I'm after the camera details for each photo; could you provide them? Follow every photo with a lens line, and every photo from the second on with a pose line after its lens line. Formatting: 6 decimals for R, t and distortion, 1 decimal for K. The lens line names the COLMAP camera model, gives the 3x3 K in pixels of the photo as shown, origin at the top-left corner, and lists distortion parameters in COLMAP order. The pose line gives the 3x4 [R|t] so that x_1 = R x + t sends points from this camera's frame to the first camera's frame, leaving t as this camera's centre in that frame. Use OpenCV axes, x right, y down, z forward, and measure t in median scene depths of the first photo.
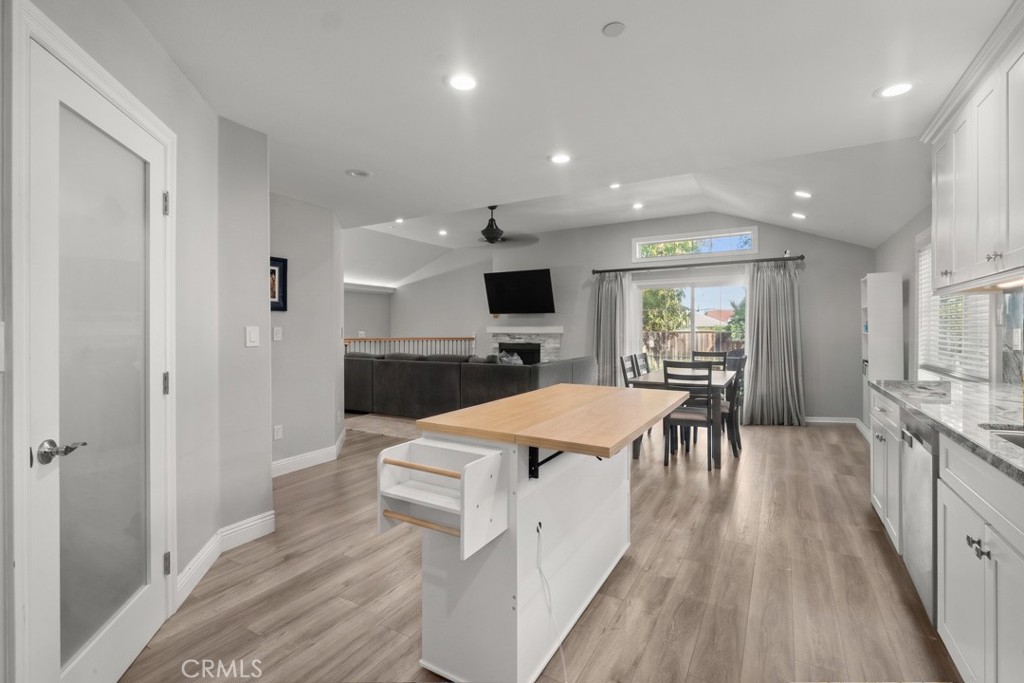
lens RADIAL K [[452.0, 0, 518.3], [0, 452.0, 332.1], [0, 0, 1]] dist [-0.000331, -0.002786]
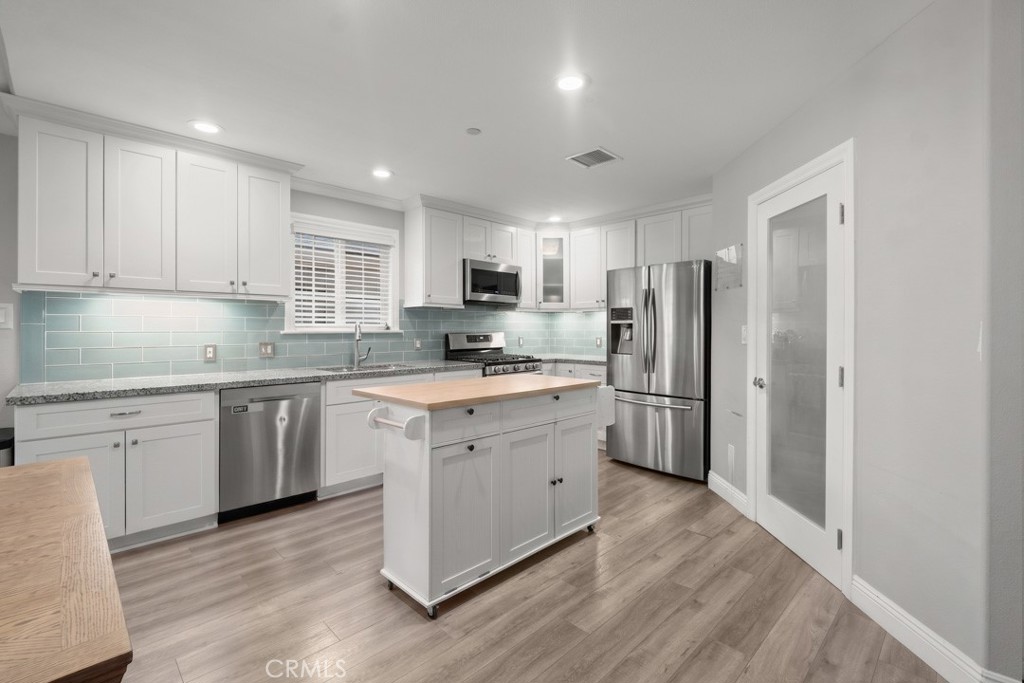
lens RADIAL K [[452.0, 0, 508.9], [0, 452.0, 328.6], [0, 0, 1]] dist [-0.000331, -0.002786]
pose [[-0.959887, -0.000449, 0.280387, -0.209948], [0.000398, 0.999996, 0.002964, -0.006615], [-0.280387, 0.002957, -0.959882, 1.558059]]
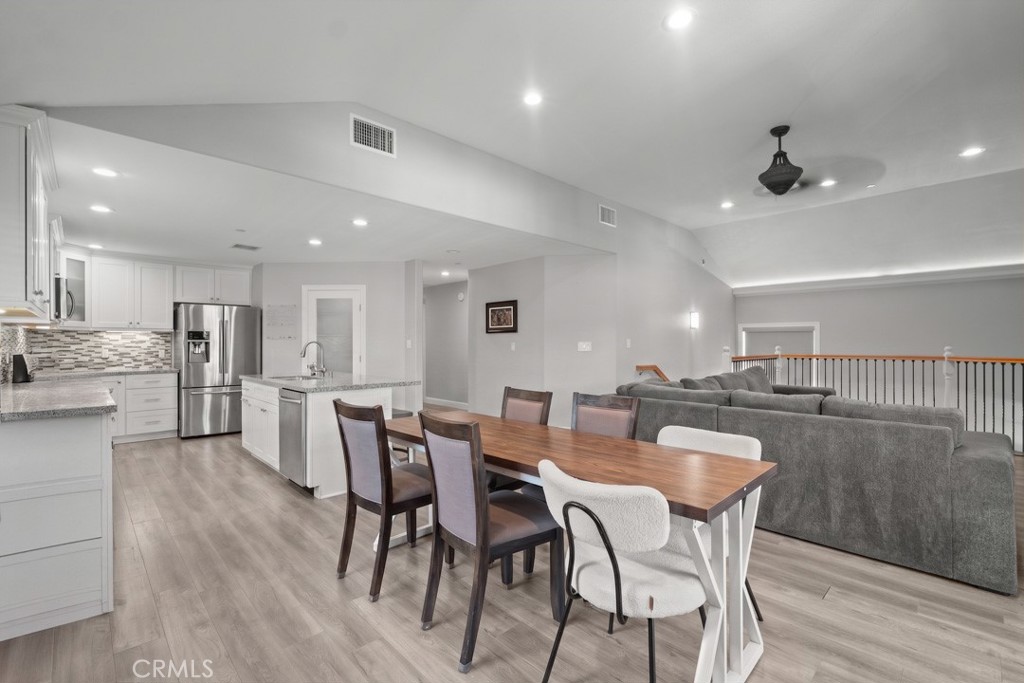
lens RADIAL K [[452.0, 0, 514.5], [0, 452.0, 342.1], [0, 0, 1]] dist [-0.000331, -0.002786]
pose [[-0.278878, 0.000147, -0.960326, 1.462023], [-0.001436, 0.999999, 0.000570, -0.020813], [0.960325, 0.001538, -0.278878, 2.082725]]
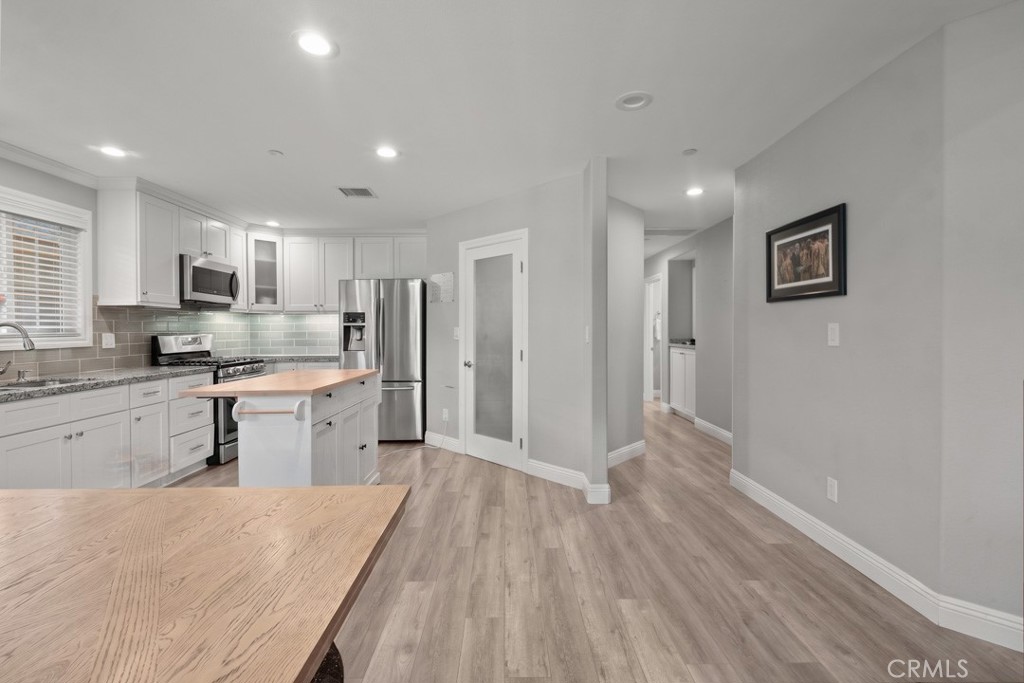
lens RADIAL K [[452.0, 0, 507.9], [0, 452.0, 332.6], [0, 0, 1]] dist [-0.000331, -0.002786]
pose [[-0.867444, 0.006782, -0.497489, 0.196682], [0.001547, 0.999939, 0.010934, -0.009024], [0.497532, 0.008715, -0.867402, 1.864577]]
